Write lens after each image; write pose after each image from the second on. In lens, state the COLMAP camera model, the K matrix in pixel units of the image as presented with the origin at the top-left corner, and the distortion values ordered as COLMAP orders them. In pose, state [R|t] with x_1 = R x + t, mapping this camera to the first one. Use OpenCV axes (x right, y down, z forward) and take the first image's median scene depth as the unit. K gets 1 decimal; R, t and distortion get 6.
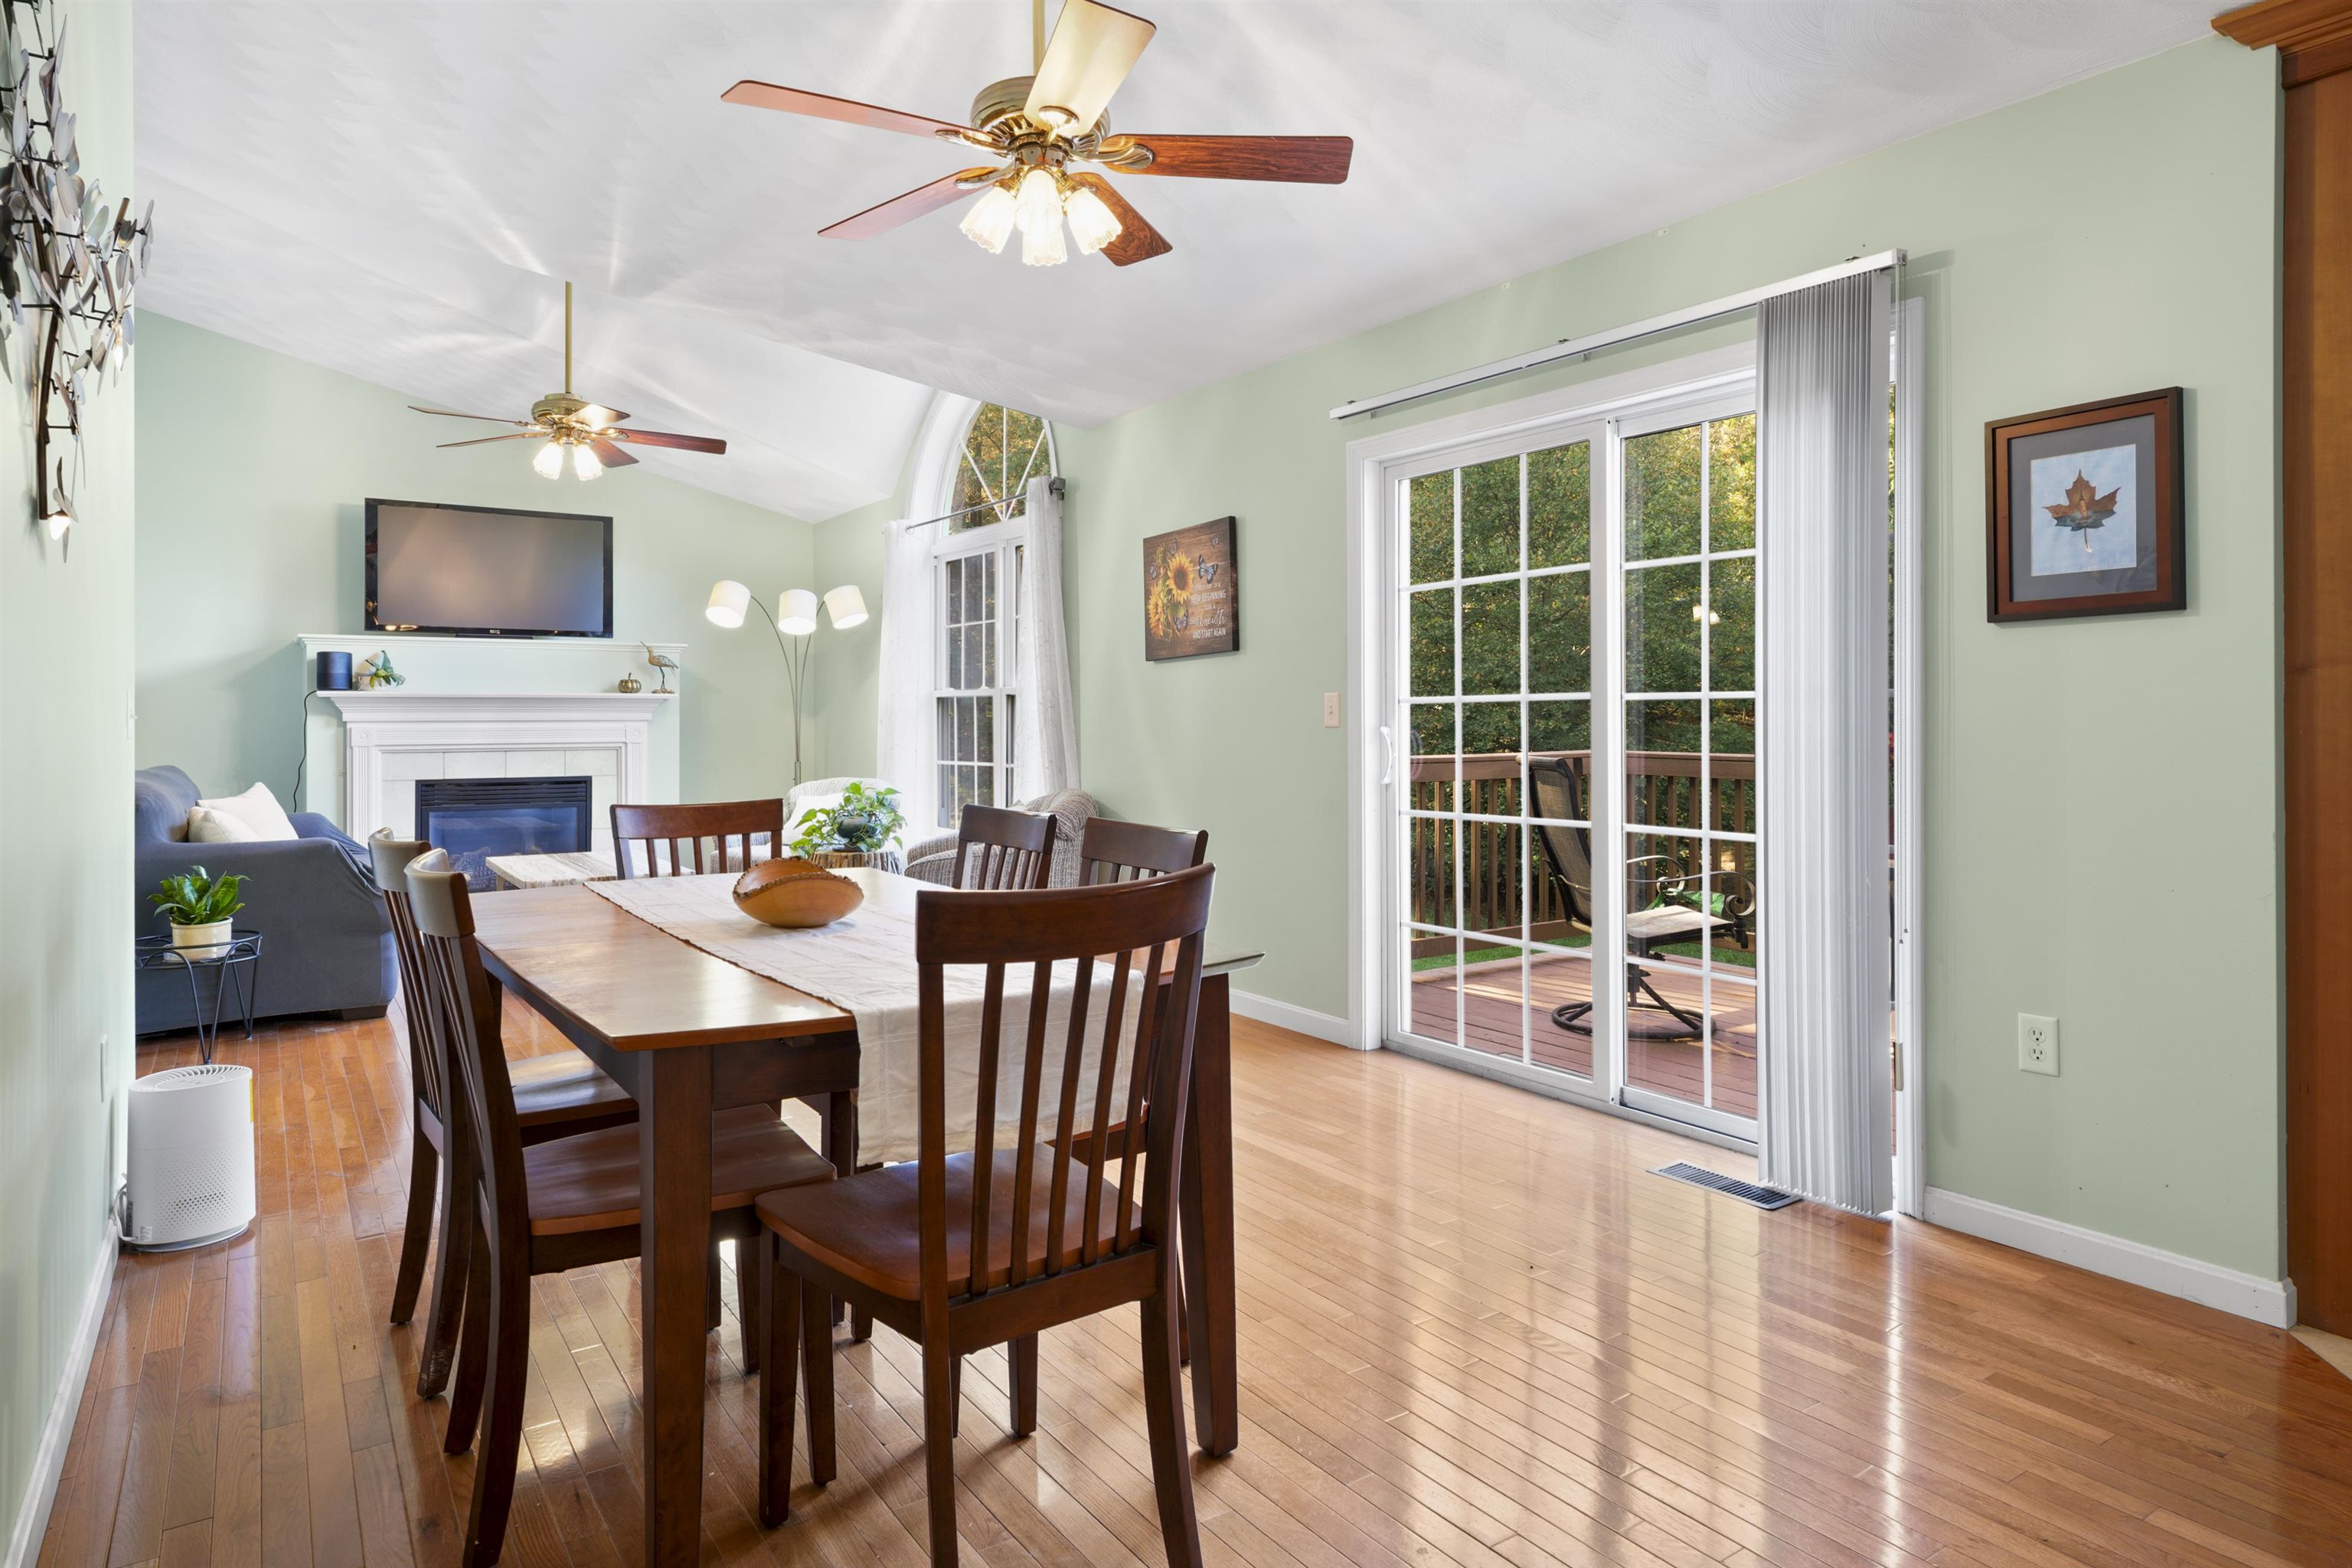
lens RADIAL K [[1378.4, 0, 1166.6], [0, 1378.4, 736.1], [0, 0, 1]] dist [-0.002202, 0.000807]
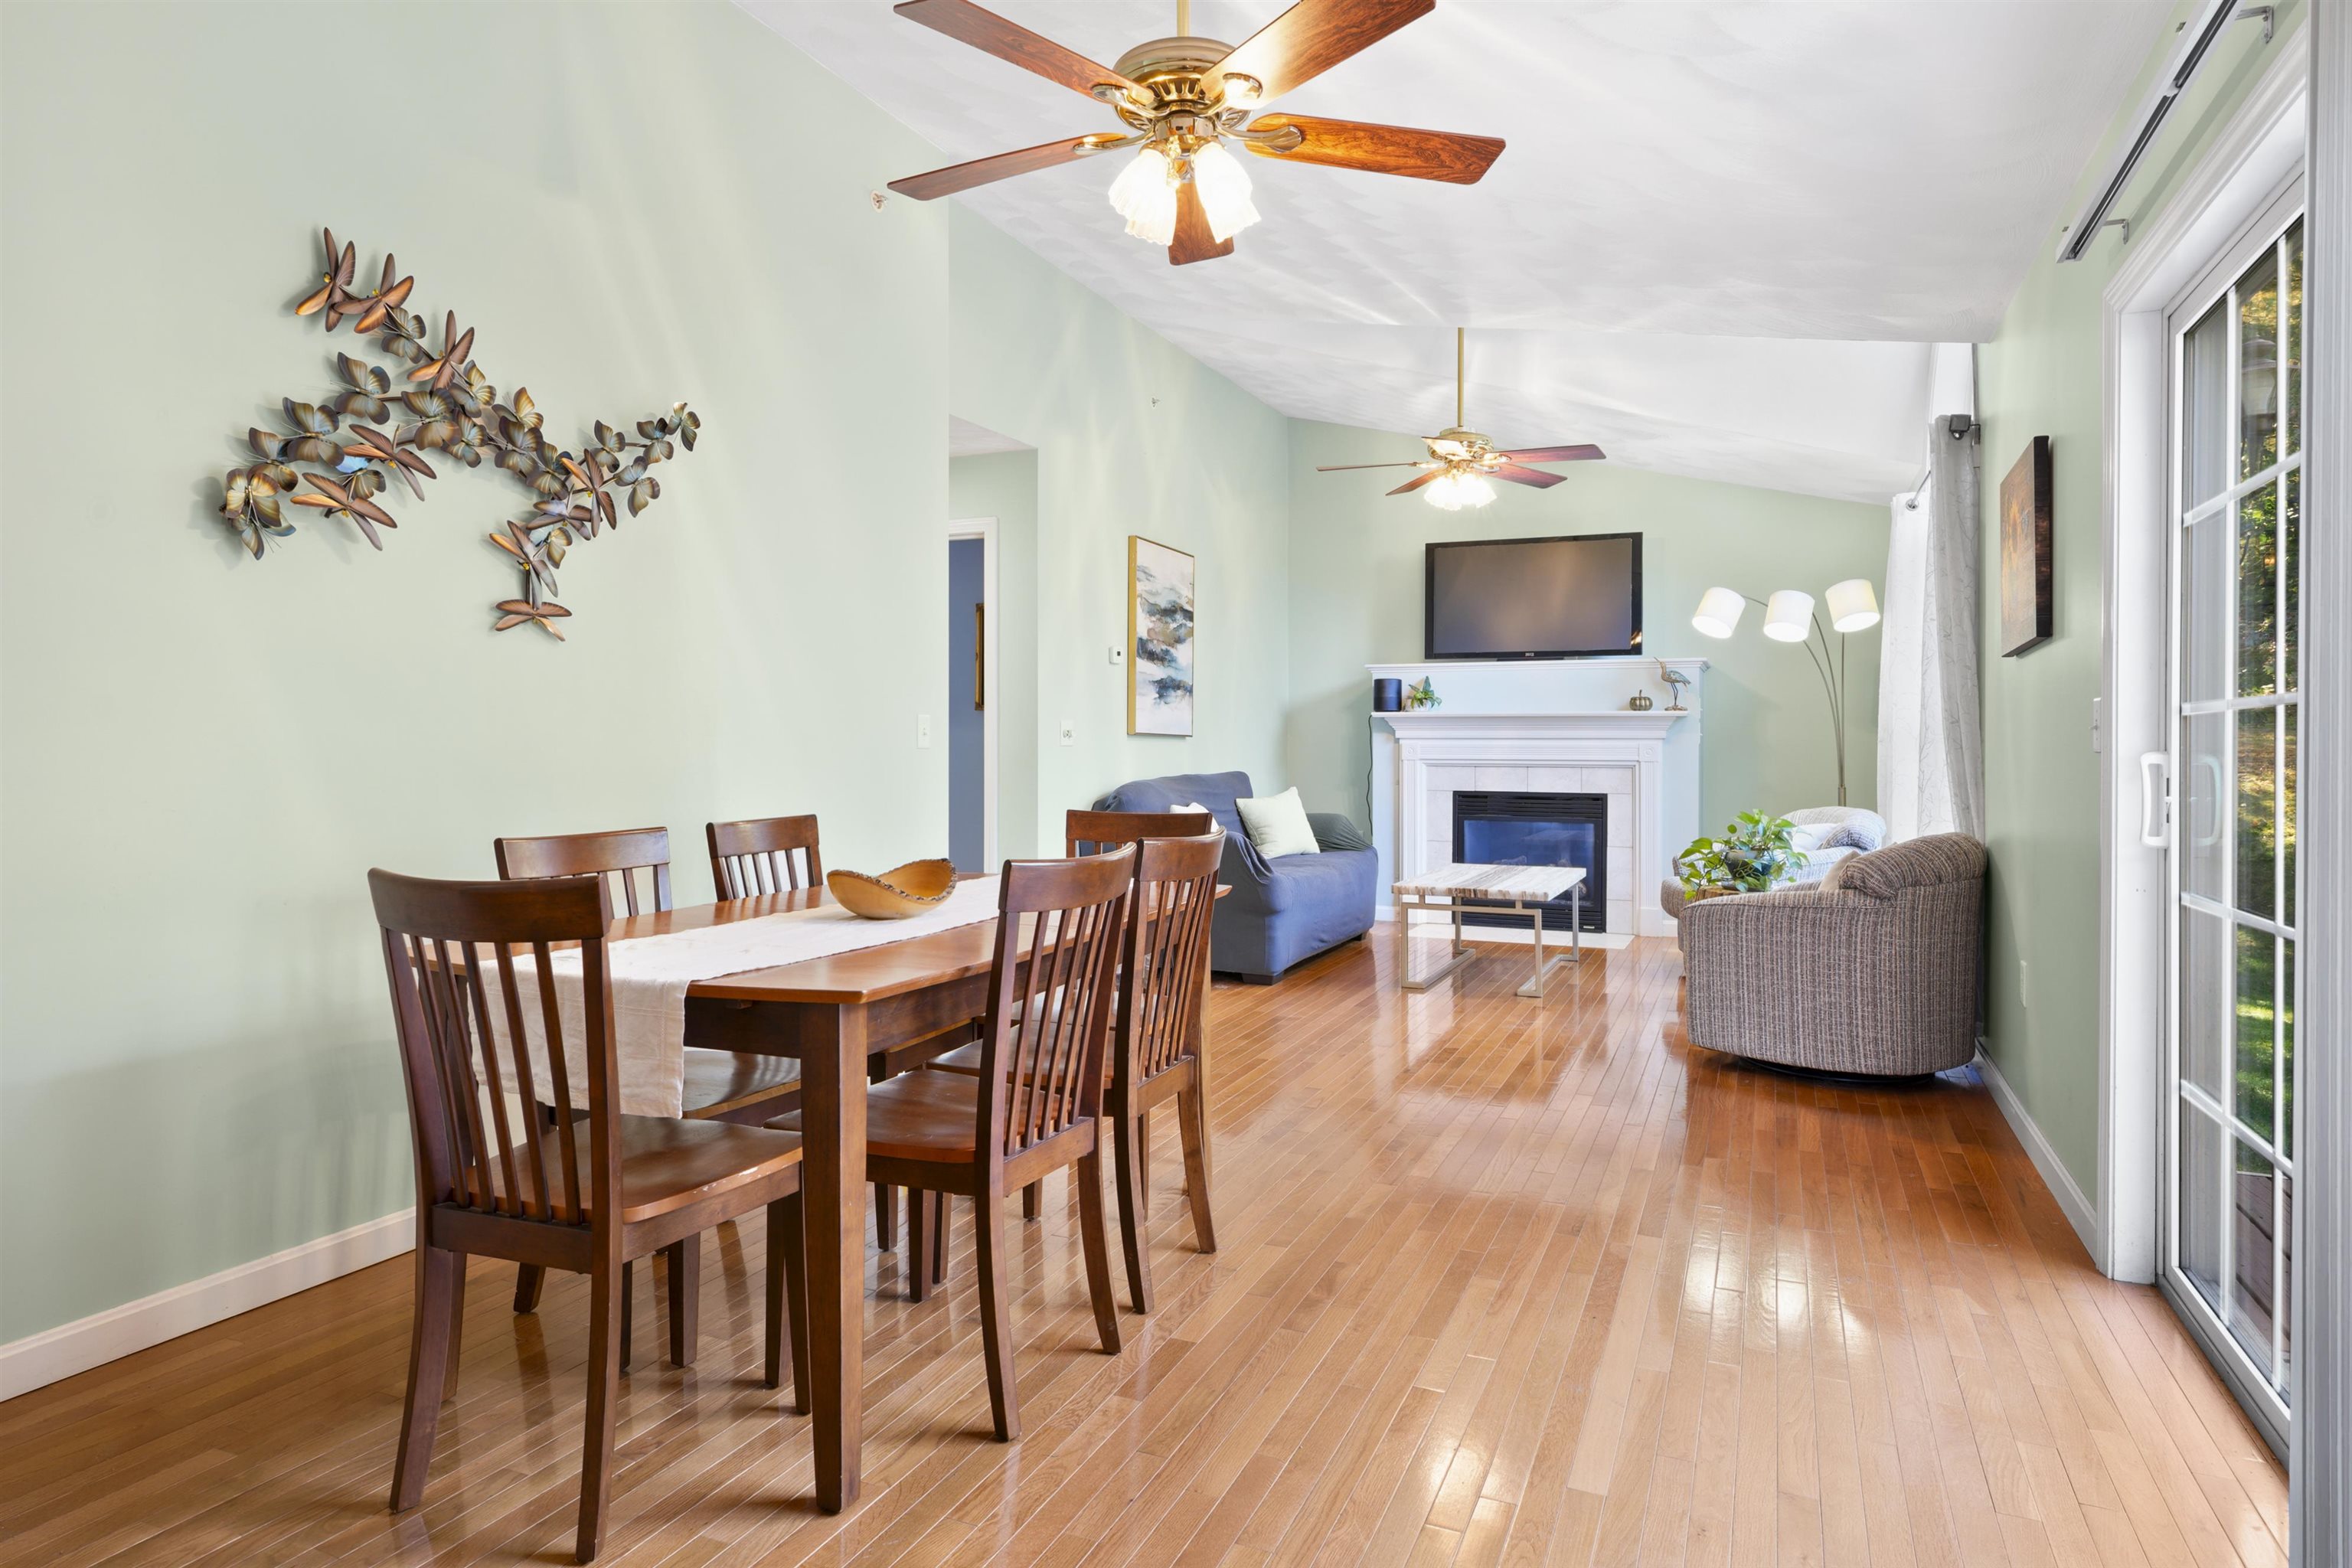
lens RADIAL K [[1378.4, 0, 1166.6], [0, 1378.4, 736.1], [0, 0, 1]] dist [-0.002202, 0.000807]
pose [[0.539576, 0.002582, -0.841933, 0.267767], [-0.015638, 0.999854, -0.006956, -0.001159], [0.841791, 0.016919, 0.539538, 0.201268]]
